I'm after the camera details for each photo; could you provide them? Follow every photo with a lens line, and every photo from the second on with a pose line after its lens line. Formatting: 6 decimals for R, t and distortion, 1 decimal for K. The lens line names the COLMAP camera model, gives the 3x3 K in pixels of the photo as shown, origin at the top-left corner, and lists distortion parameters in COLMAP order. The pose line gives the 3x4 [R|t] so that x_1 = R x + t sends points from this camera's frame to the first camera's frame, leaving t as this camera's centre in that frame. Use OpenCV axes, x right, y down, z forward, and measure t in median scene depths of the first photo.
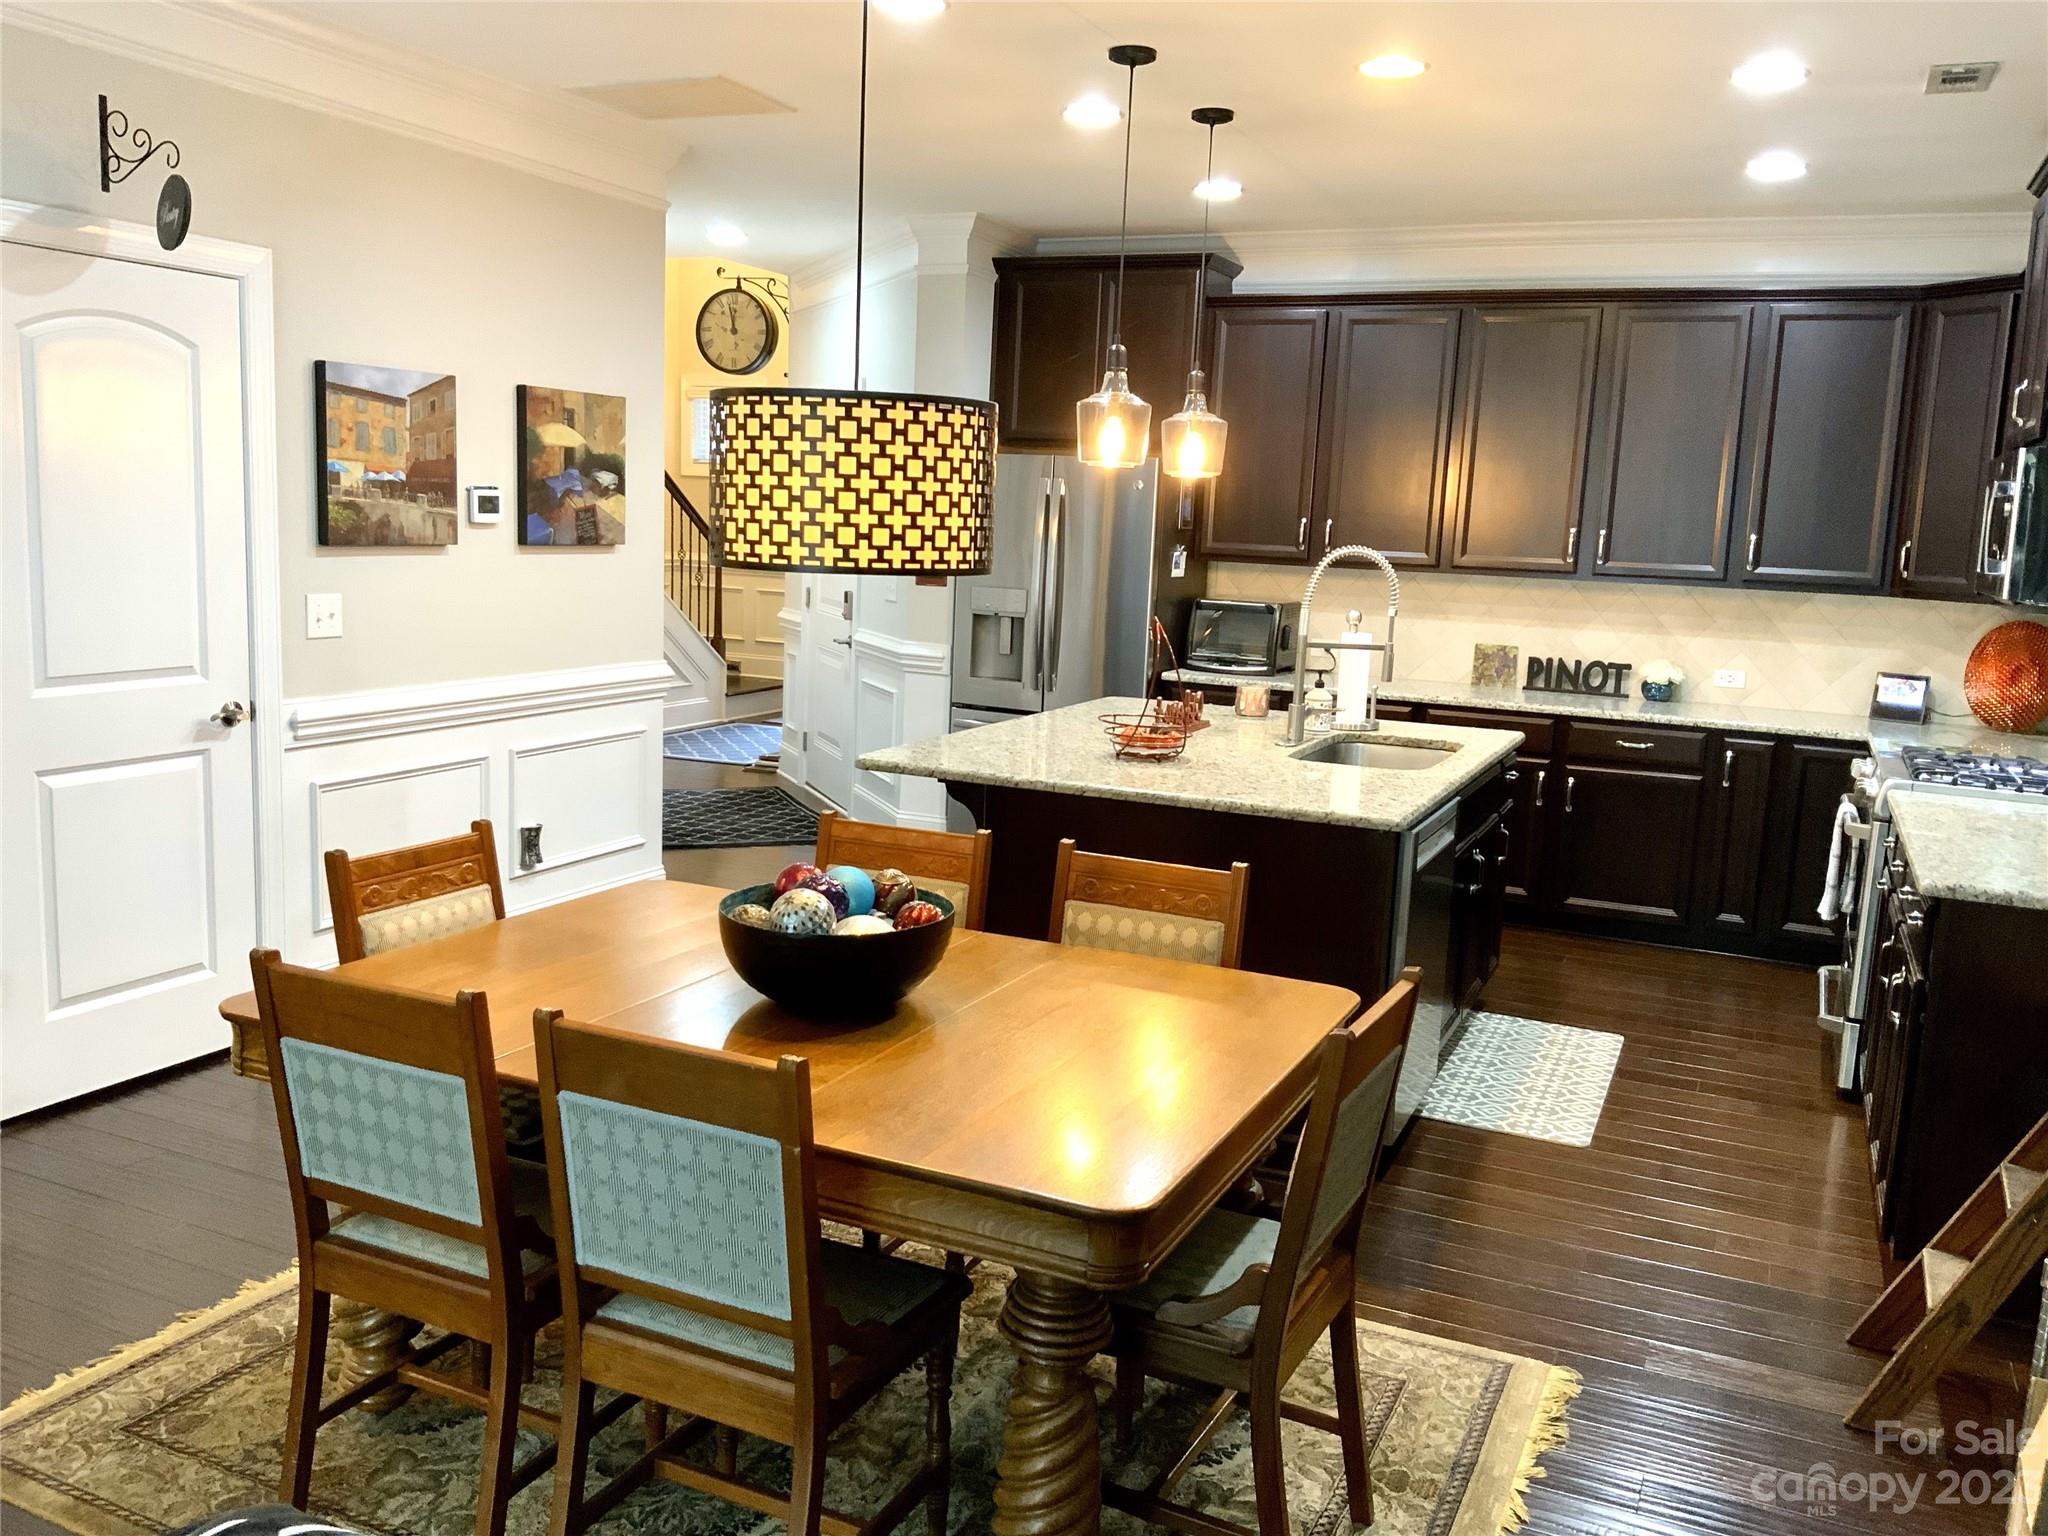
lens RADIAL K [[1693.1, 0, 1052.5], [0, 1693.1, 805.5], [0, 0, 1]] dist [0.076701, -0.127162]
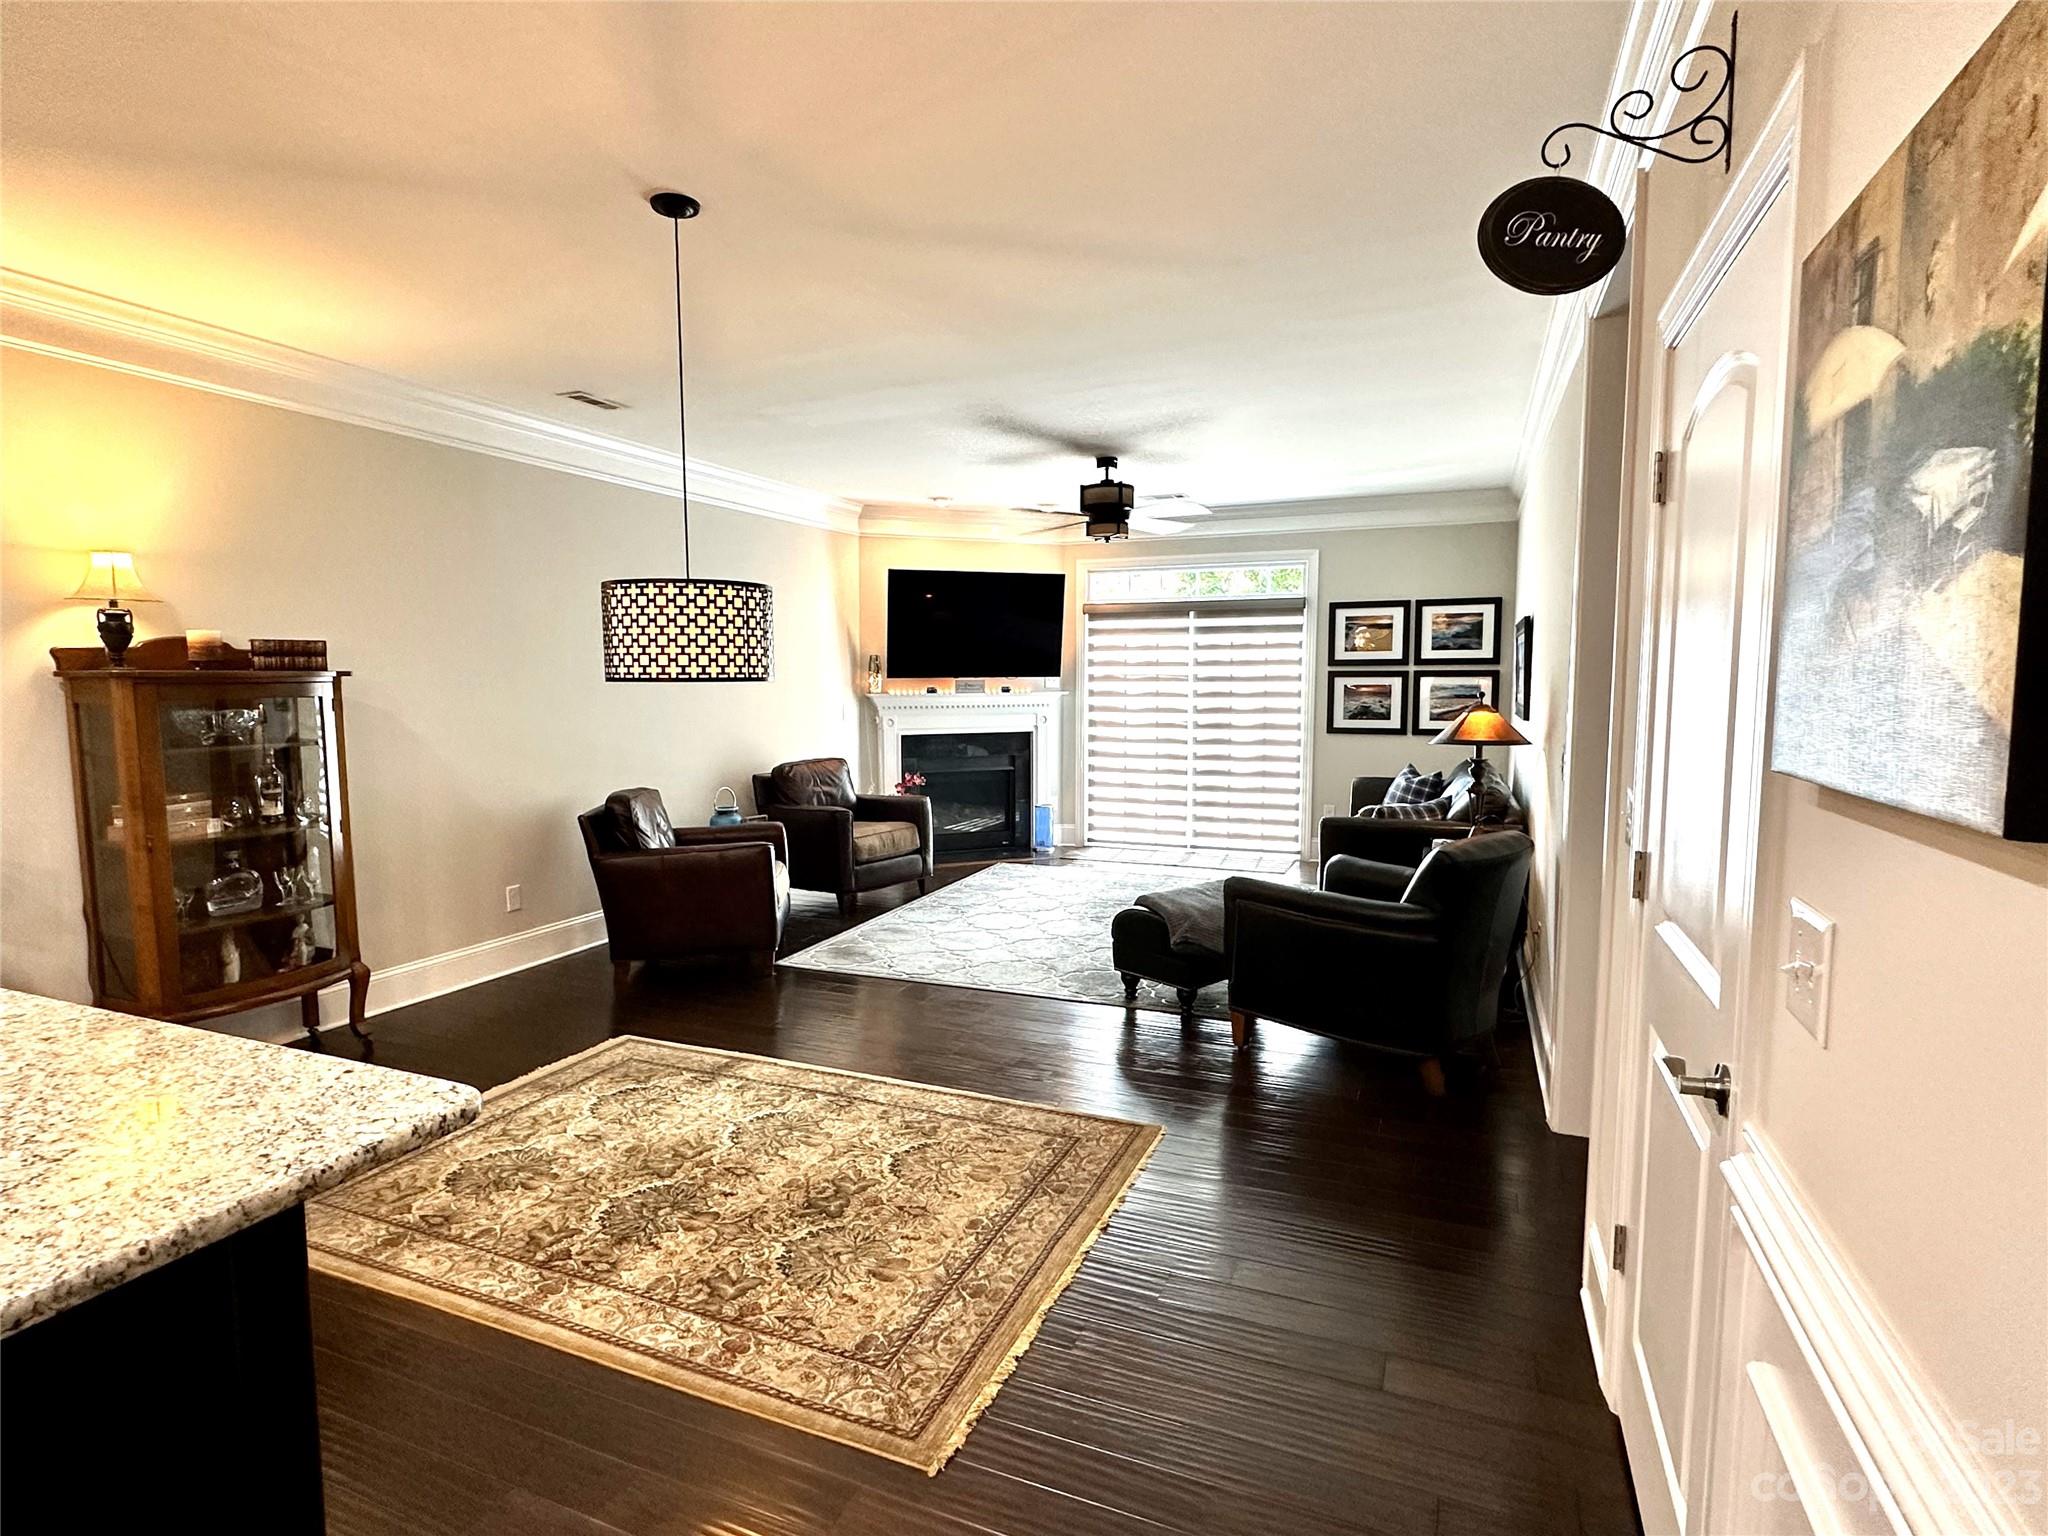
lens RADIAL K [[1059.3, 0, 1011.0], [0, 1059.3, 778.3], [0, 0, 1]] dist [-0.006577, 0.001273]
pose [[-0.999091, -0.040851, -0.012143, -0.212547], [-0.042611, 0.962503, 0.267904, -0.176774], [0.000743, 0.268178, -0.963369, 1.043025]]
